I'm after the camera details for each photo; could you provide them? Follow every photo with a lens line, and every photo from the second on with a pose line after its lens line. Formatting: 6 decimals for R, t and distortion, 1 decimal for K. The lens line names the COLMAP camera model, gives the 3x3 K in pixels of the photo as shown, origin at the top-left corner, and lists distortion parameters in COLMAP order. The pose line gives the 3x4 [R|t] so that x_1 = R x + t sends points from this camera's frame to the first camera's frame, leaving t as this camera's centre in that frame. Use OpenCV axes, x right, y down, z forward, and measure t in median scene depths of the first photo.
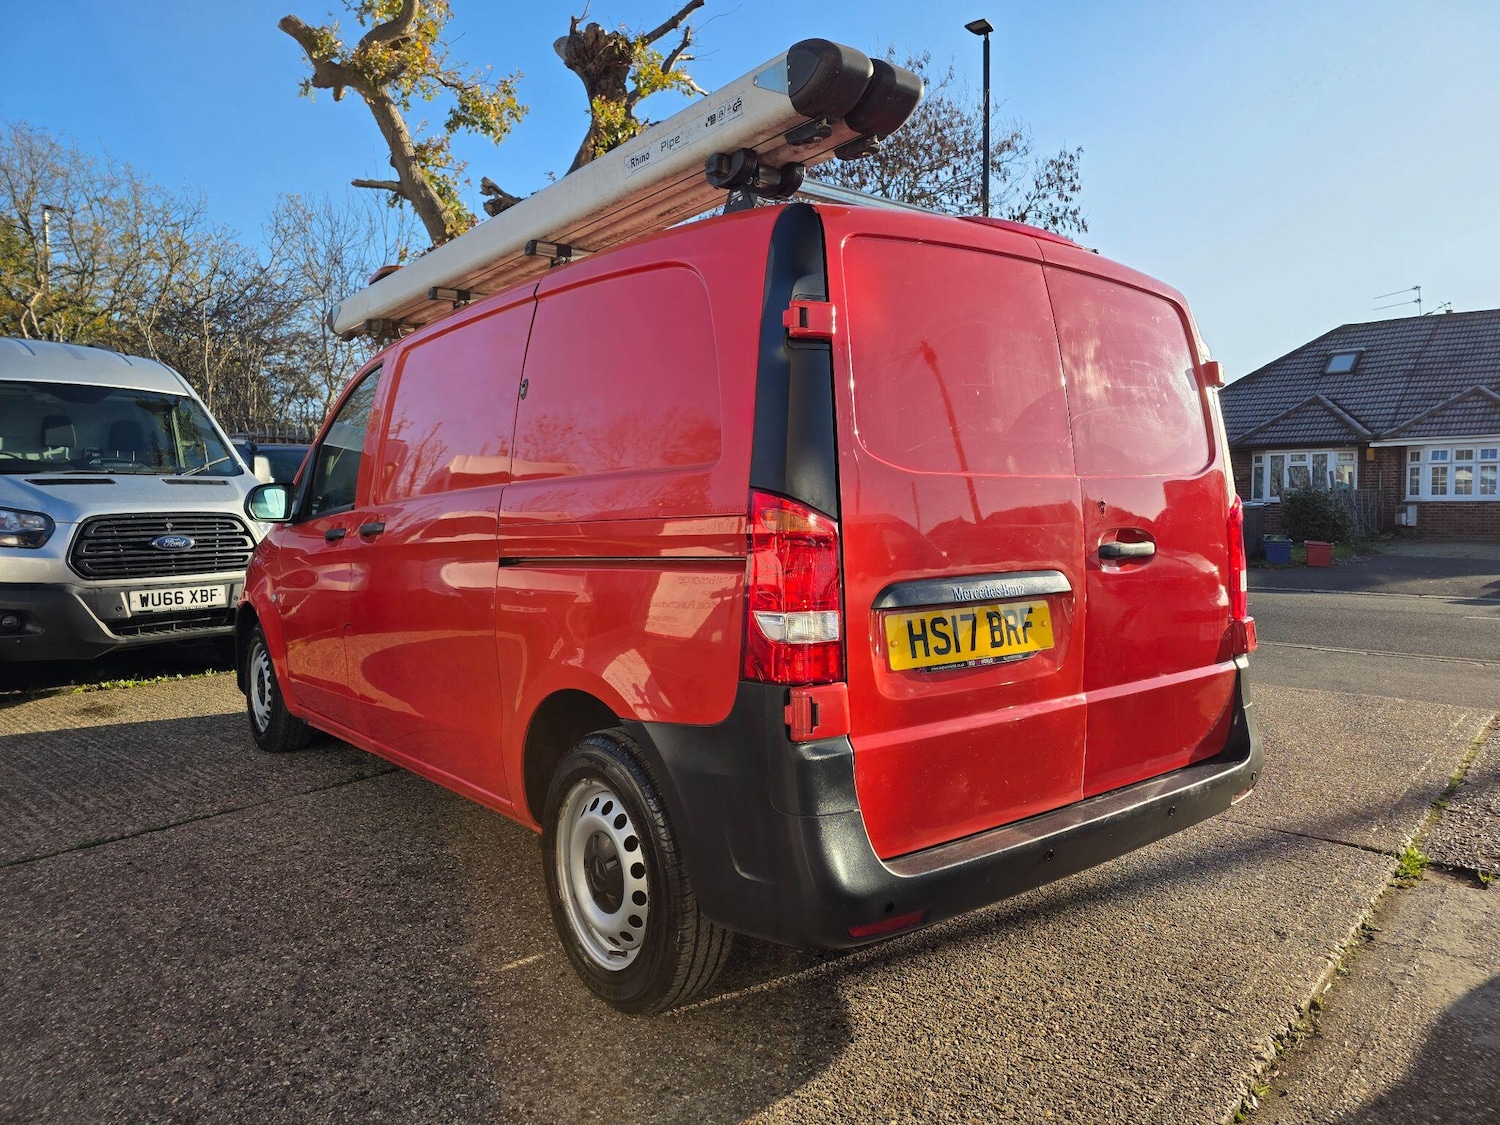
lens RADIAL K [[999.2, 0, 750.0], [0, 999.2, 562.5], [0, 0, 1]] dist [0.075368, -0.076021]
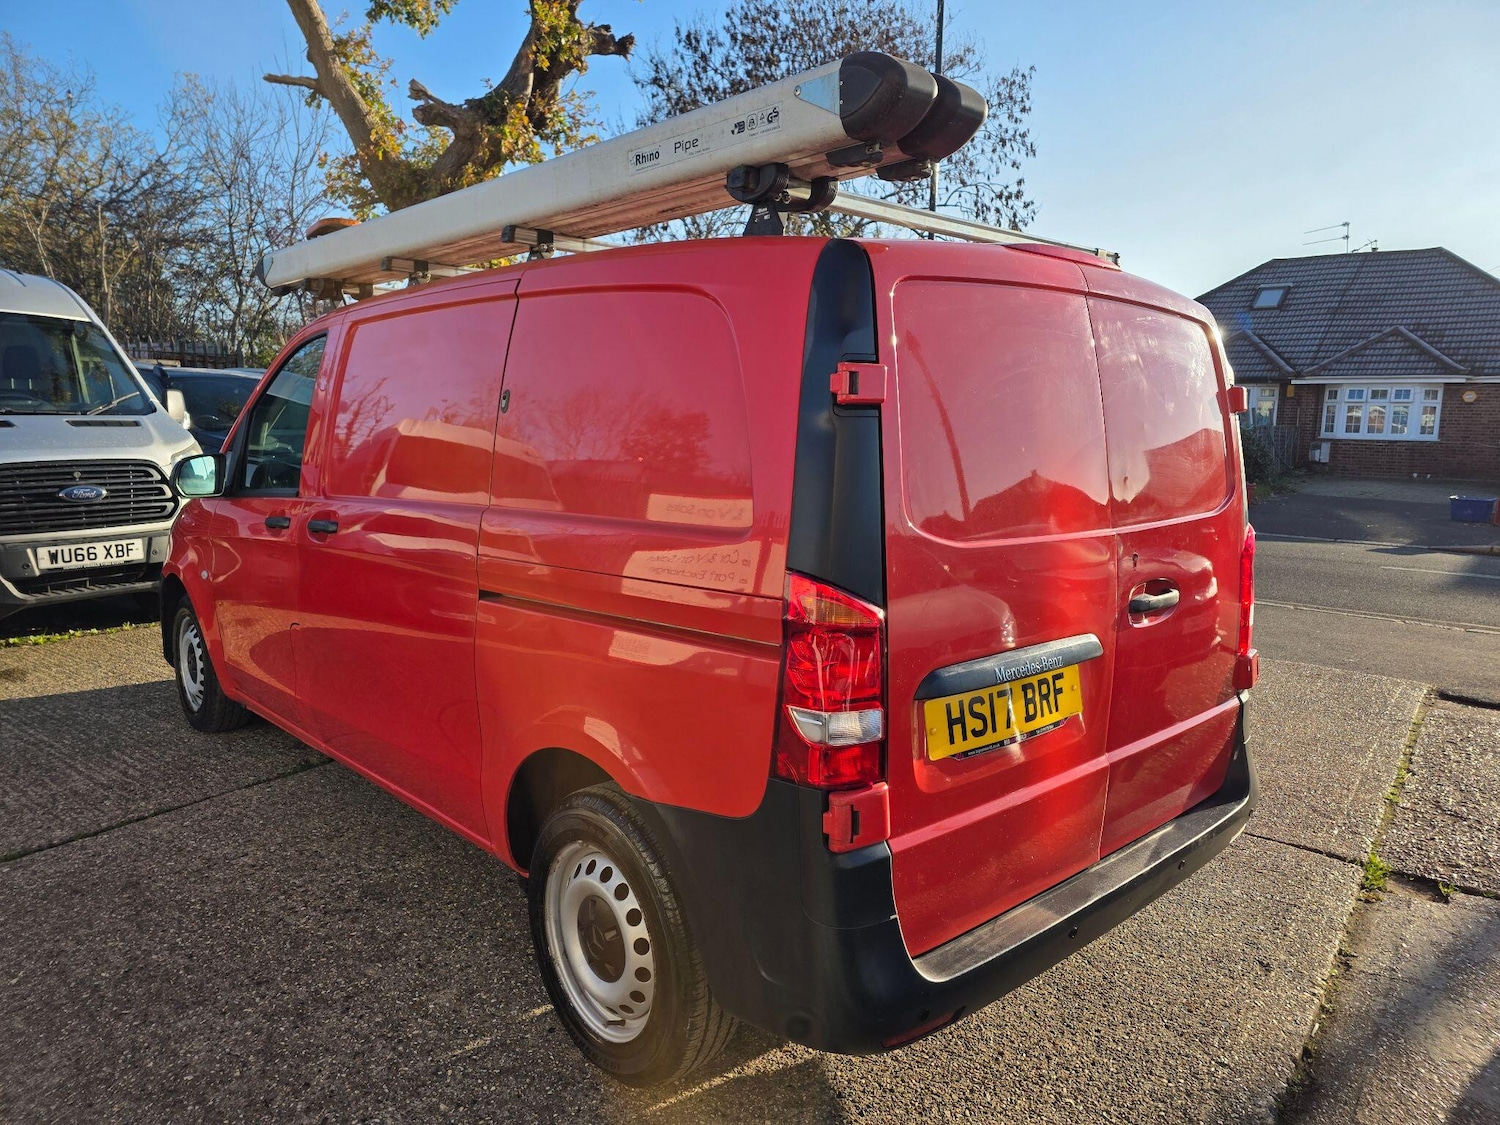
lens RADIAL K [[993.9, 0, 746.8], [0, 993.9, 570.7], [0, 0, 1]] dist [0.082716, -0.082480]
pose [[0.997210, 0.014939, 0.073137, -0.053812], [-0.022004, 0.995063, 0.096770, -0.084127], [-0.071330, -0.098110, 0.992616, 0.058865]]
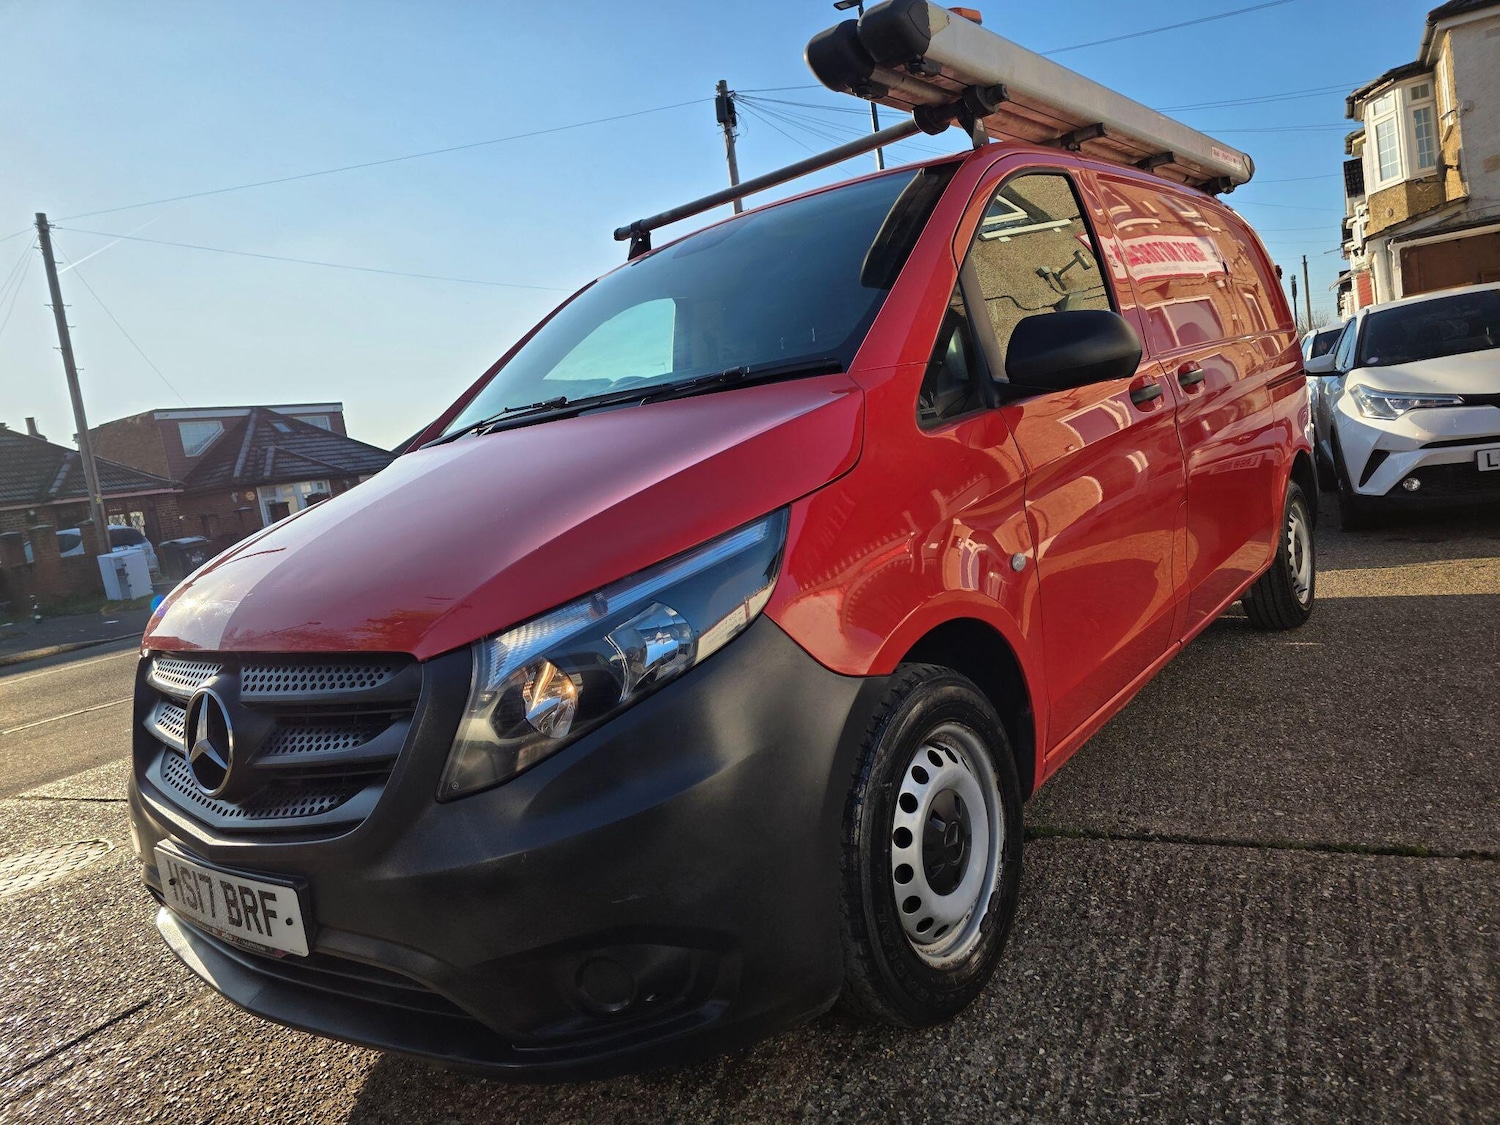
lens RADIAL K [[1024.8, 0, 740.6], [0, 1024.8, 552.2], [0, 0, 1]] dist [0.085939, -0.094090]
pose [[-0.226930, -0.048980, 0.972679, -1.127456], [0.207793, 0.973302, 0.097490, -0.049959], [-0.951486, 0.224239, -0.210694, 1.520683]]
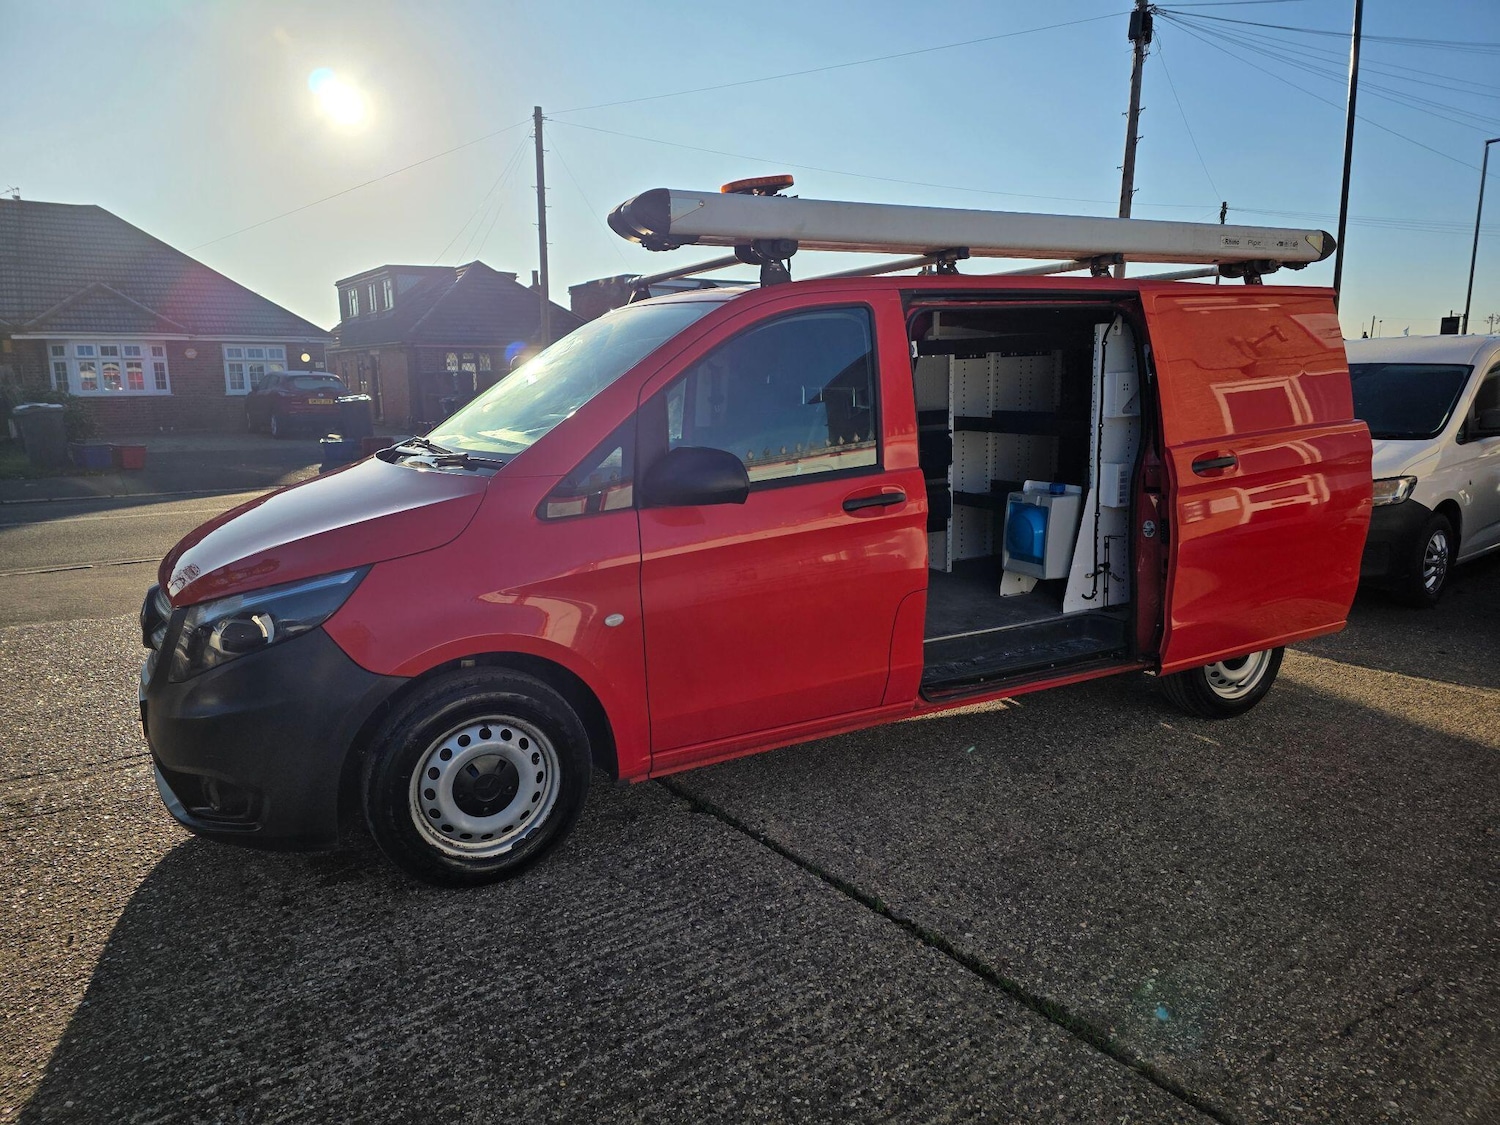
lens RADIAL K [[1024.8, 0, 740.6], [0, 1024.8, 552.2], [0, 0, 1]] dist [0.085939, -0.094090]
pose [[0.203553, -0.159303, 0.966017, -1.375395], [0.064714, 0.986705, 0.149079, -0.128421], [-0.976923, 0.032170, 0.211156, 0.961380]]
